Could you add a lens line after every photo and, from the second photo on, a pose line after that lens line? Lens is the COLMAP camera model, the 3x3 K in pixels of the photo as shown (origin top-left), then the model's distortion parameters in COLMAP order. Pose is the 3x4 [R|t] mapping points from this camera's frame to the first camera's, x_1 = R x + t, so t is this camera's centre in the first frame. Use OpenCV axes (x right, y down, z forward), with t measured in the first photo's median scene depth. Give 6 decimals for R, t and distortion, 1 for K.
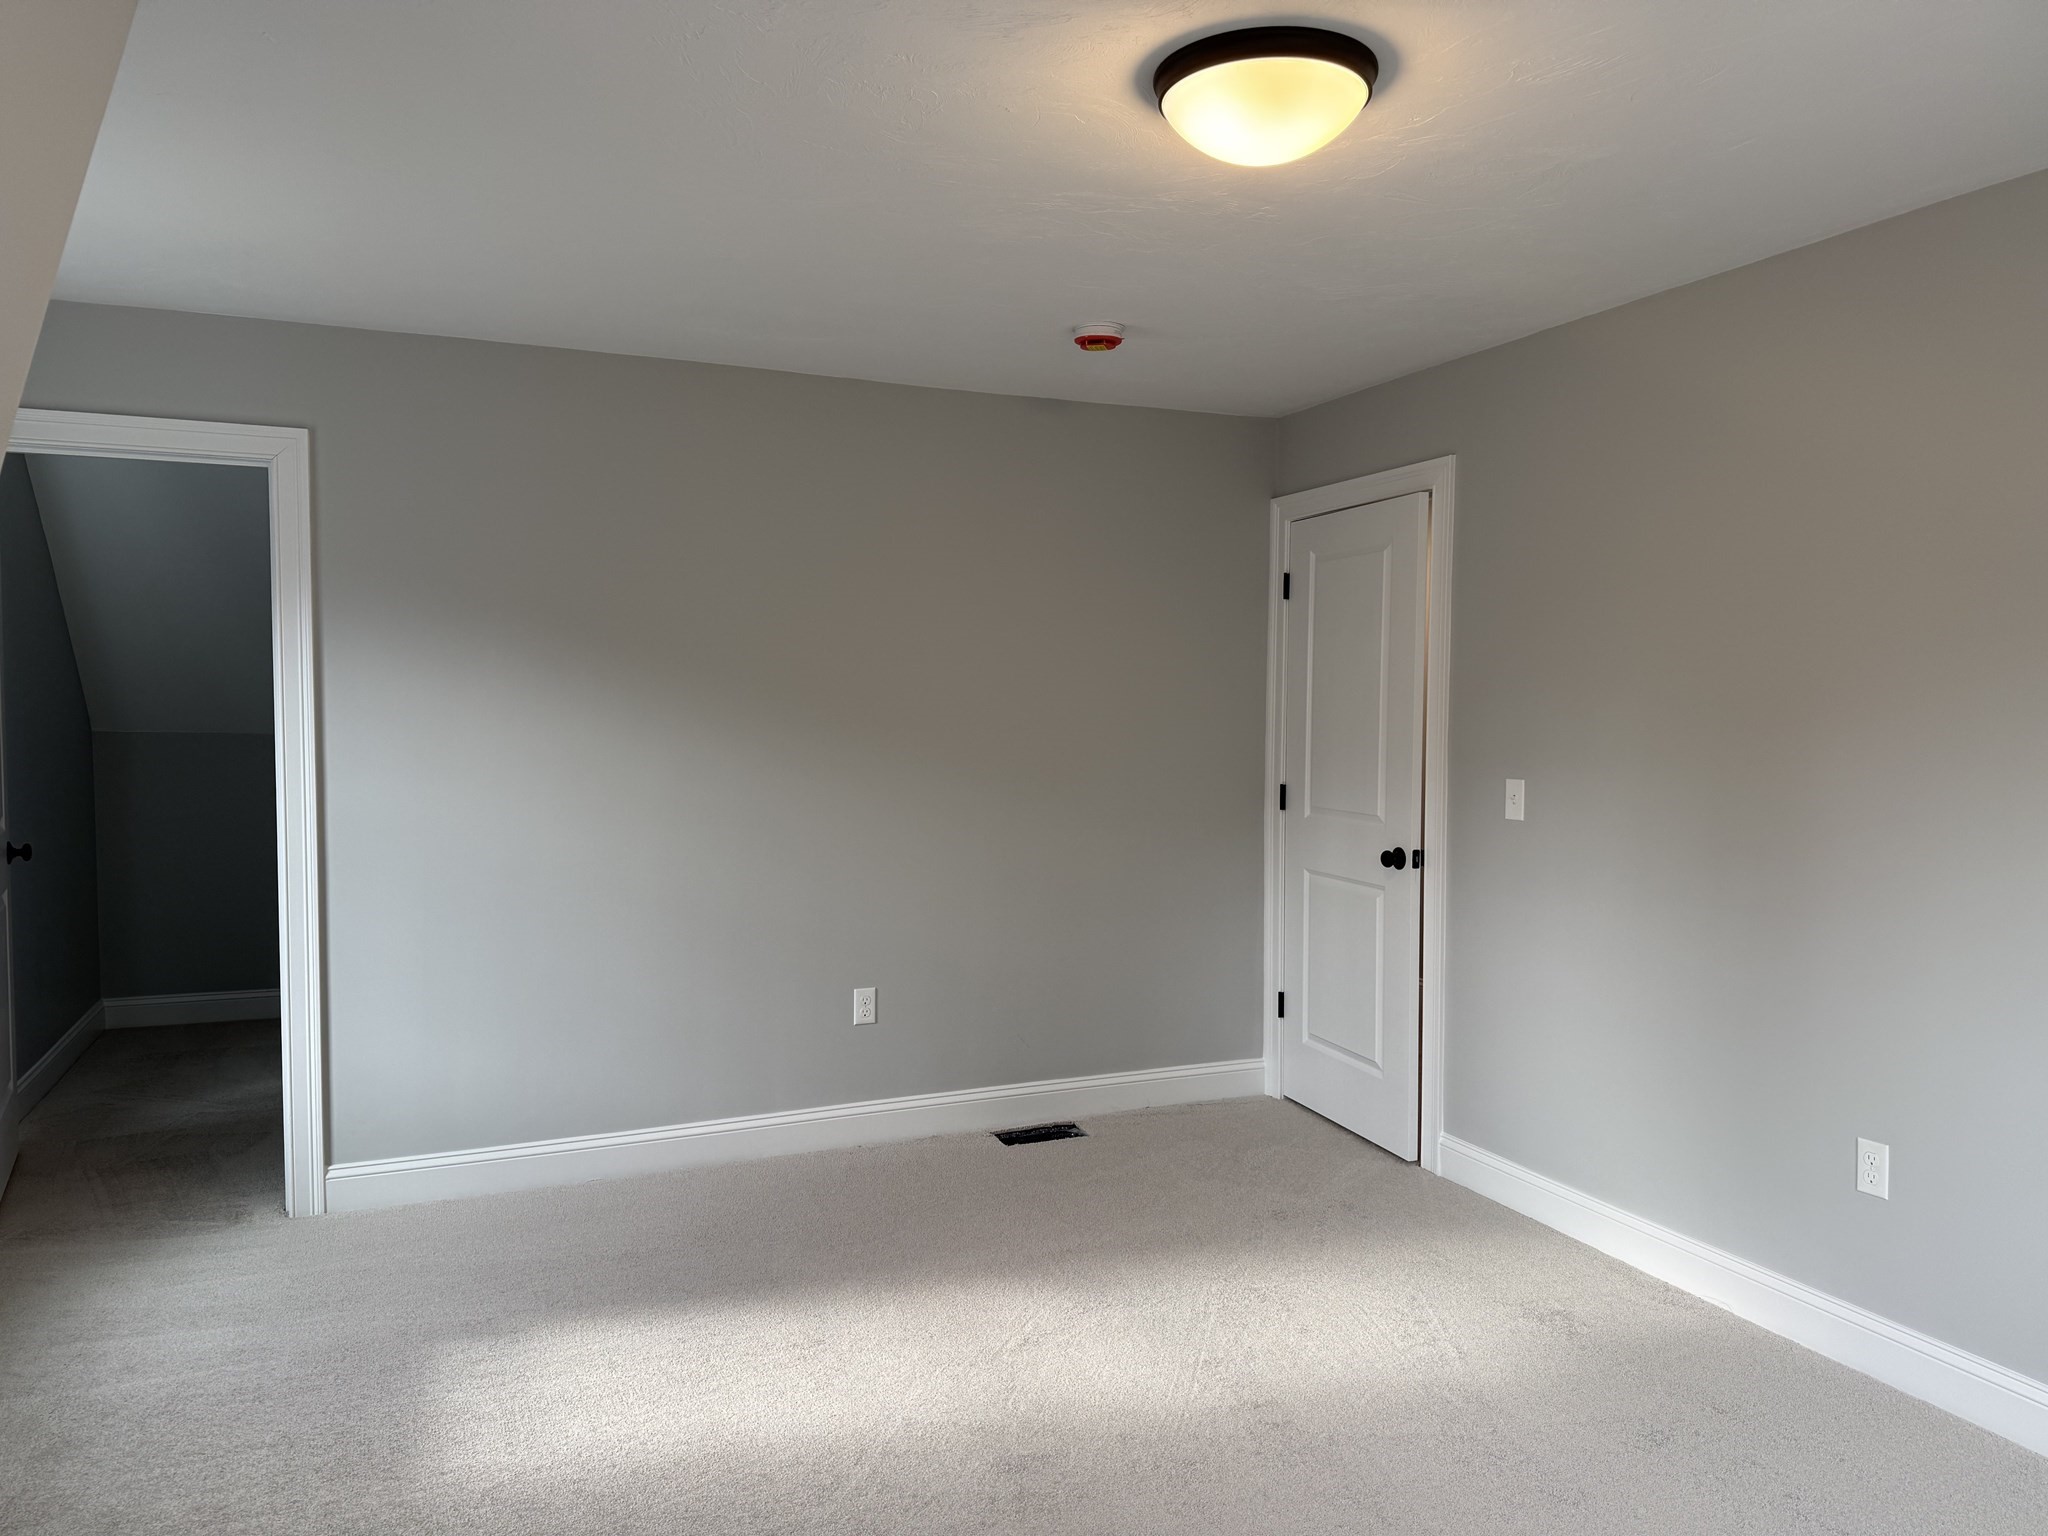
lens RADIAL K [[1439.9, 0, 1022.8], [0, 1439.9, 760.0], [0, 0, 1]] dist [0.022679, -0.027902]
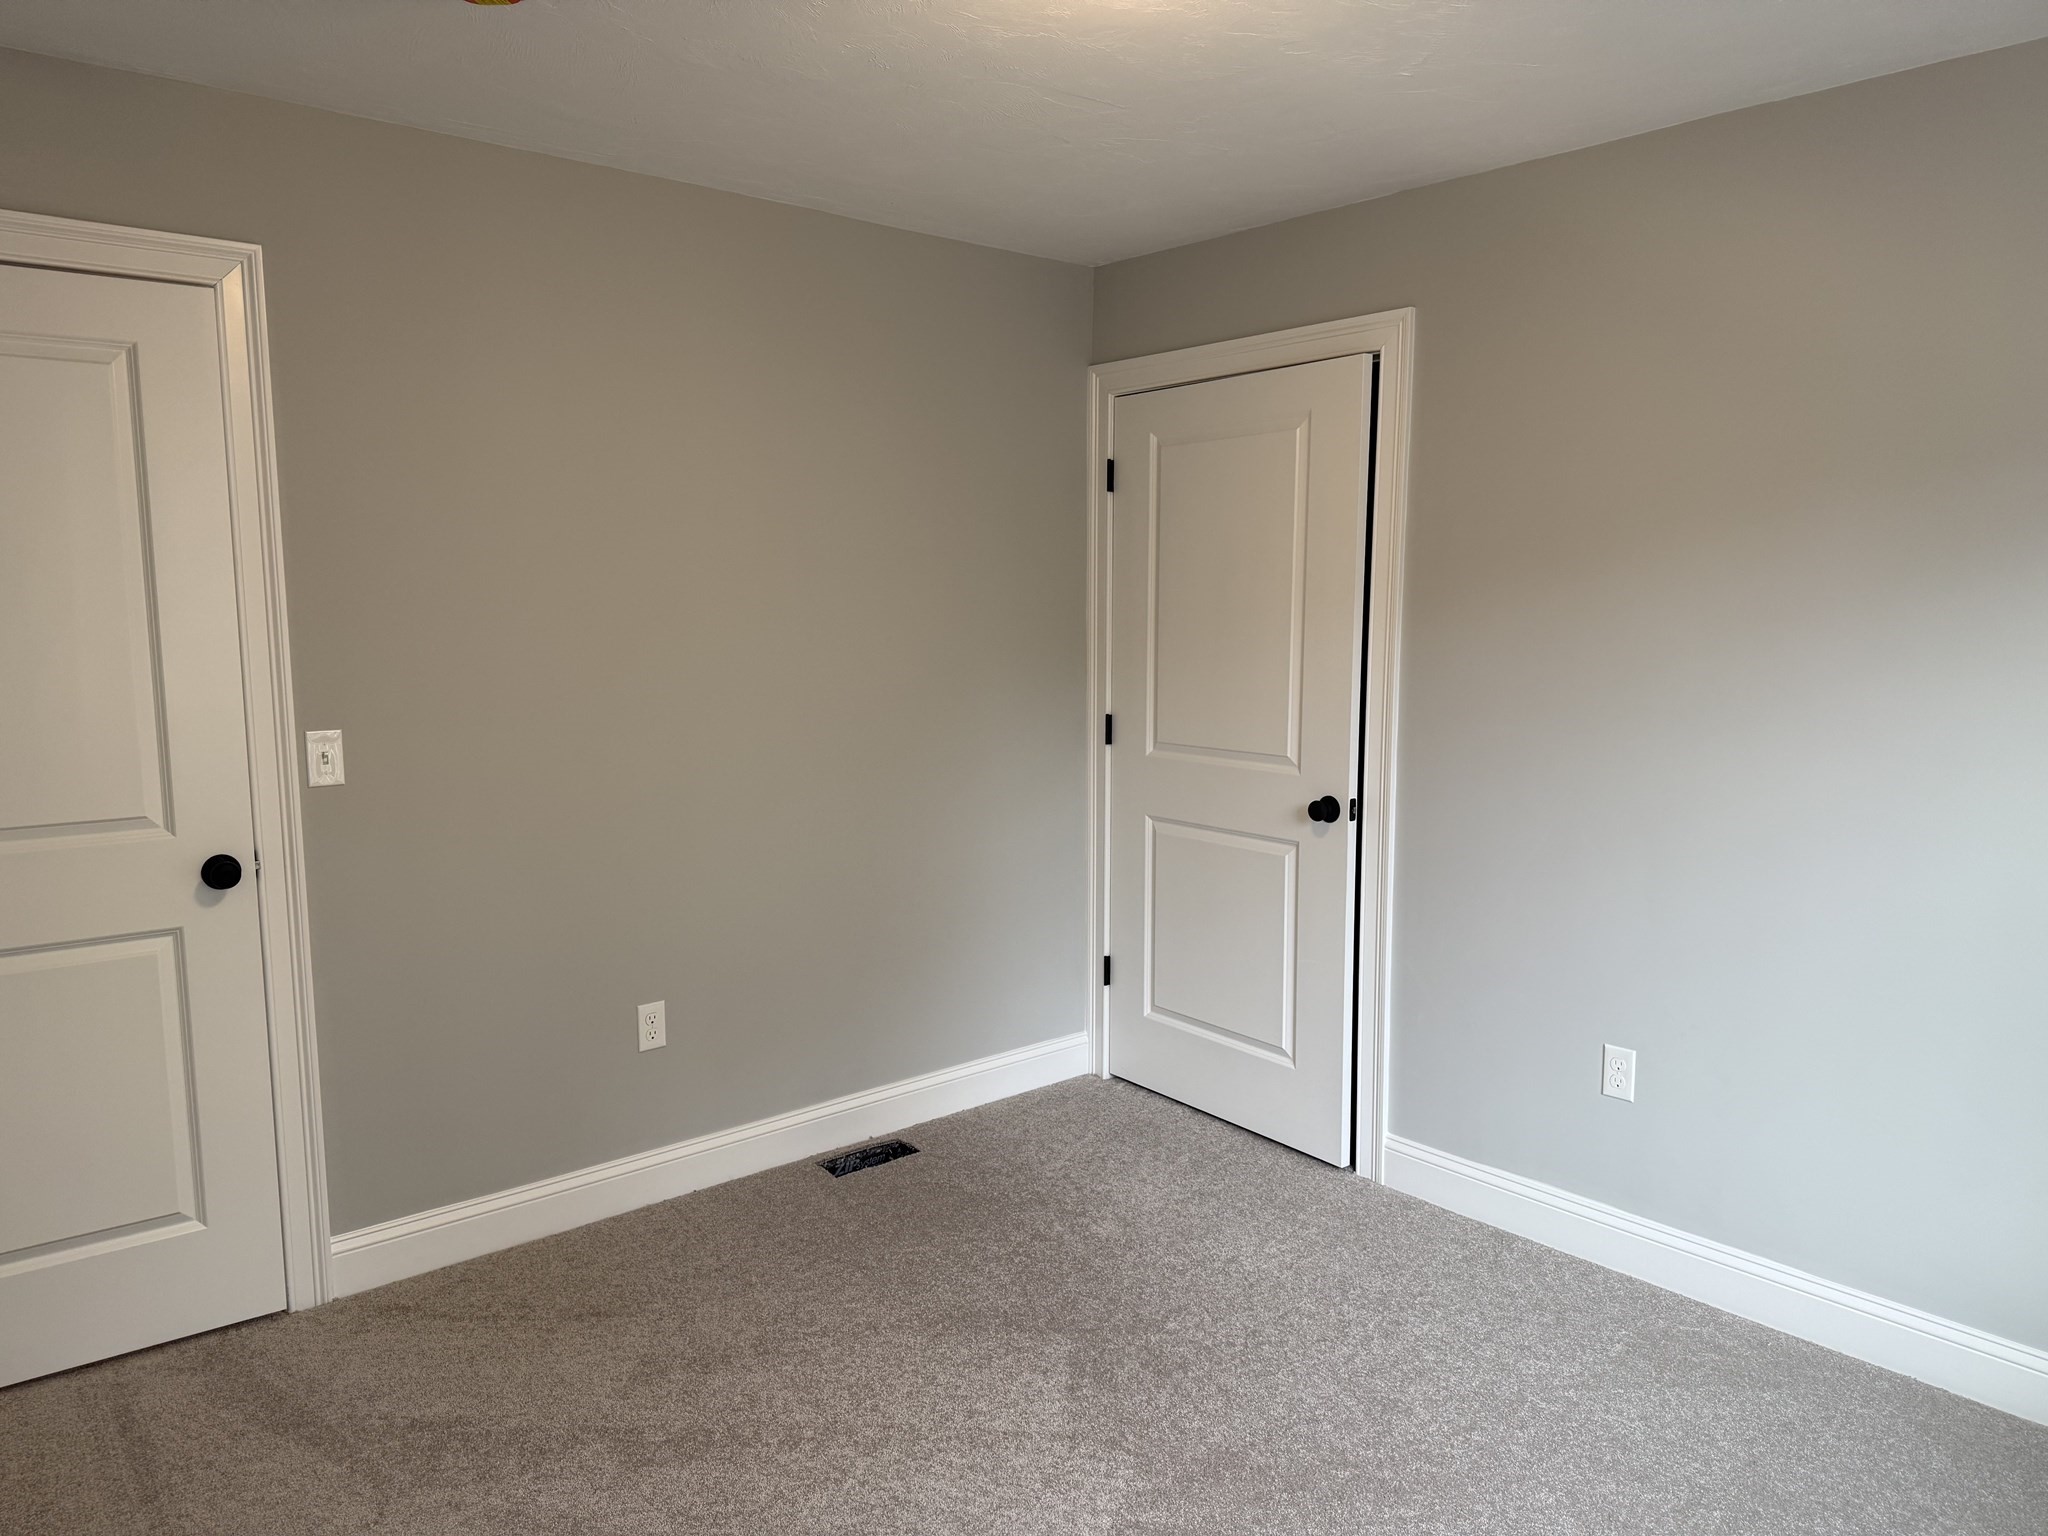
lens RADIAL K [[1439.9, 0, 1022.9], [0, 1439.9, 785.9], [0, 0, 1]] dist [0.022679, -0.027902]
pose [[0.958662, -0.043007, 0.281280, -0.111677], [0.019313, 0.996067, 0.086472, -0.015944], [-0.283893, -0.077465, 0.955722, 0.215835]]
